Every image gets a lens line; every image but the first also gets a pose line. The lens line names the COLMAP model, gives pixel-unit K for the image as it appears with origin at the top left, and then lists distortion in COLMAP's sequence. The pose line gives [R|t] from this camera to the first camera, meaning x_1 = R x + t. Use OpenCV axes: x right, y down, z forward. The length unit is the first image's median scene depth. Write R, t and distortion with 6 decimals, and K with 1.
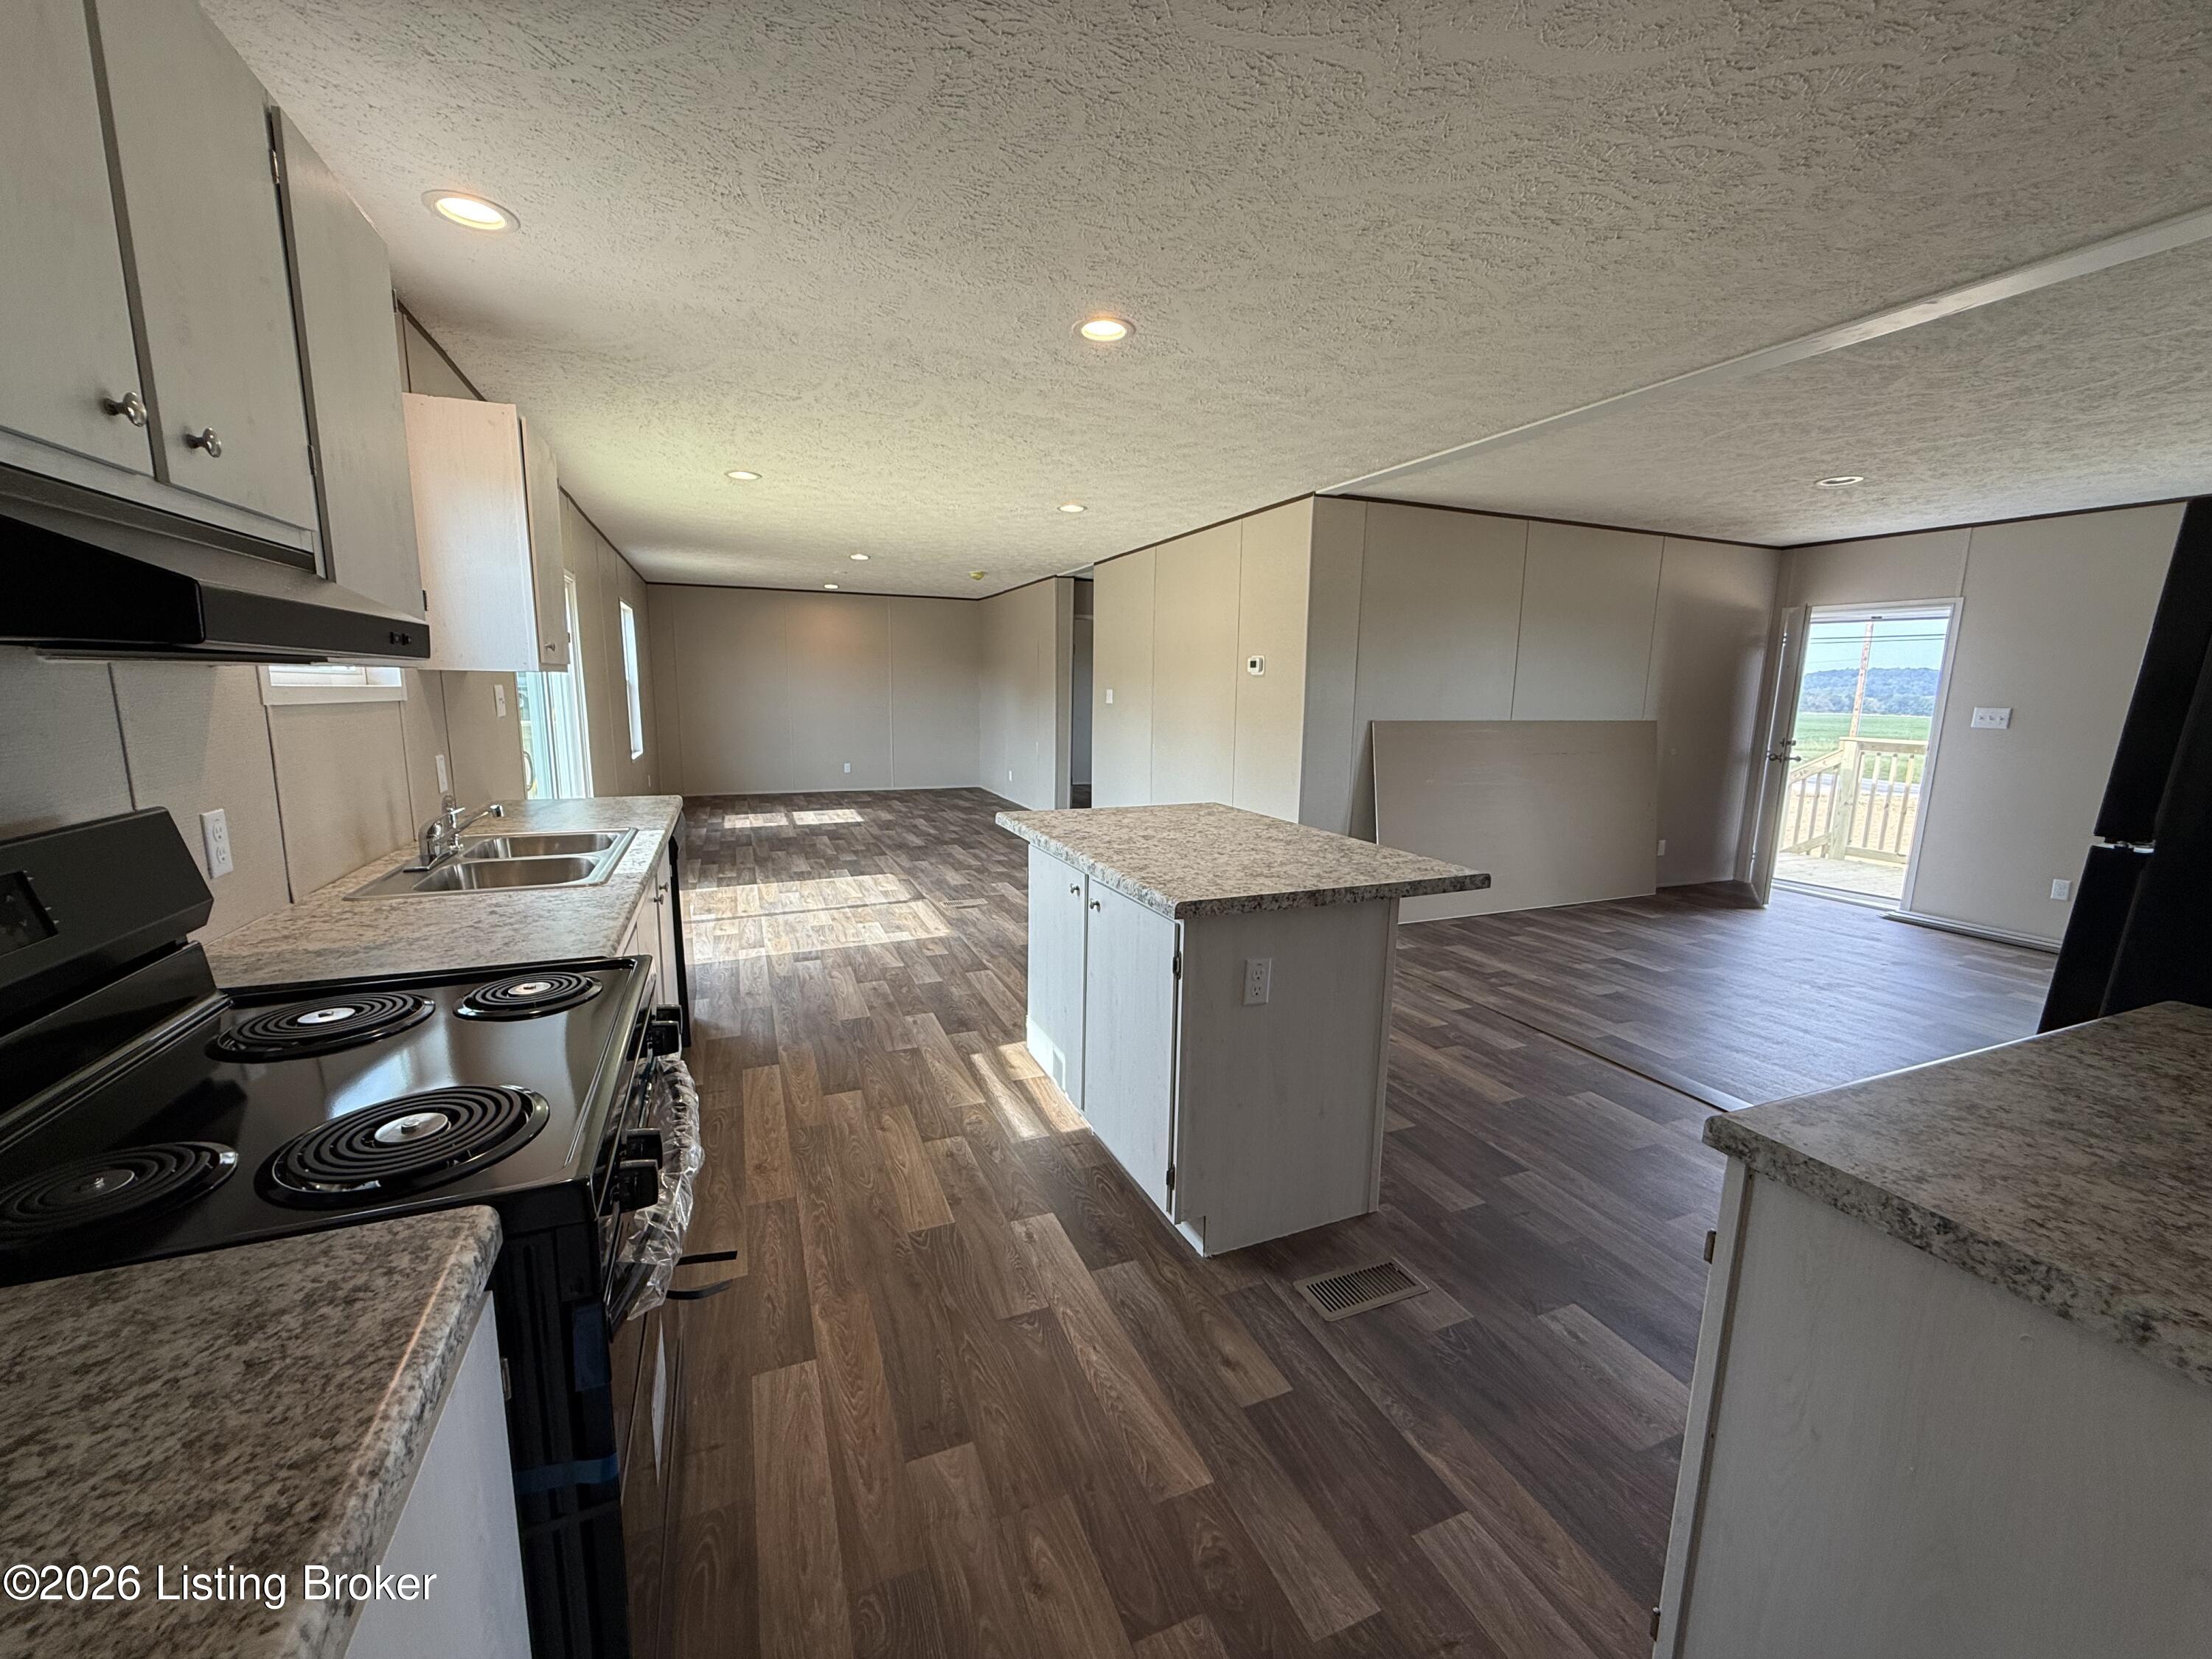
lens RADIAL K [[872.2, 0, 1106.0], [0, 872.2, 829.5], [0, 0, 1]] dist [0.000216, 0.000196]
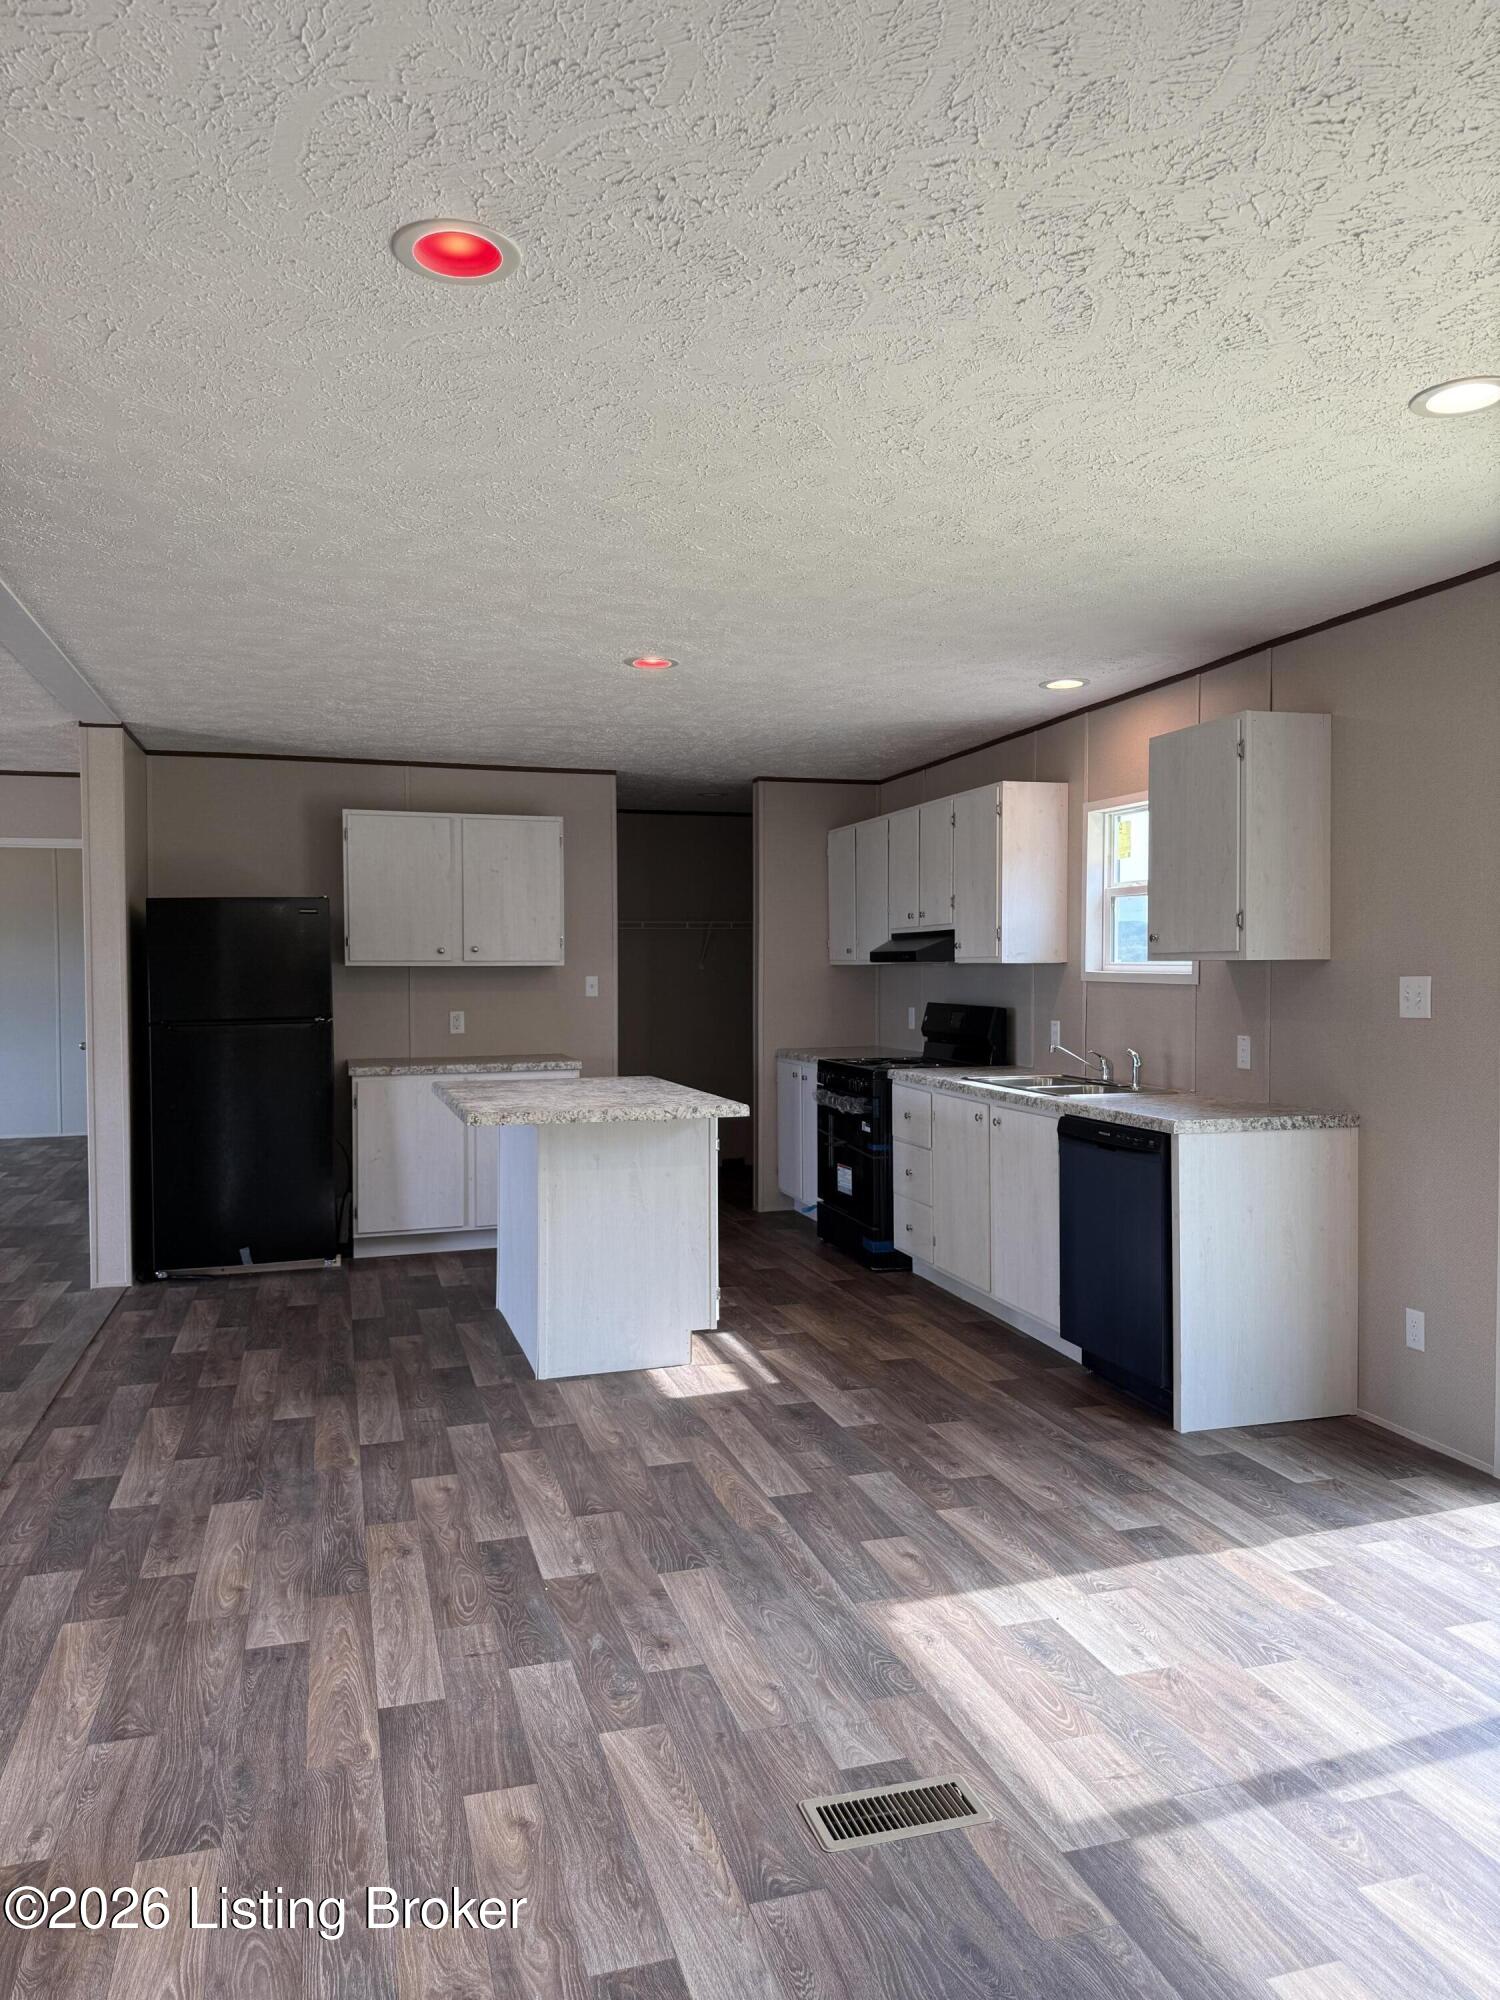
lens RADIAL K [[1396.3, 0, 756.4], [0, 1396.3, 988.1], [0, 0, 1]] dist [0.002962, -0.009637]
pose [[-0.994451, -0.014985, 0.104128, -0.215168], [0.003905, 0.983862, 0.178884, -0.304743], [-0.105128, 0.178298, -0.978344, 1.825018]]
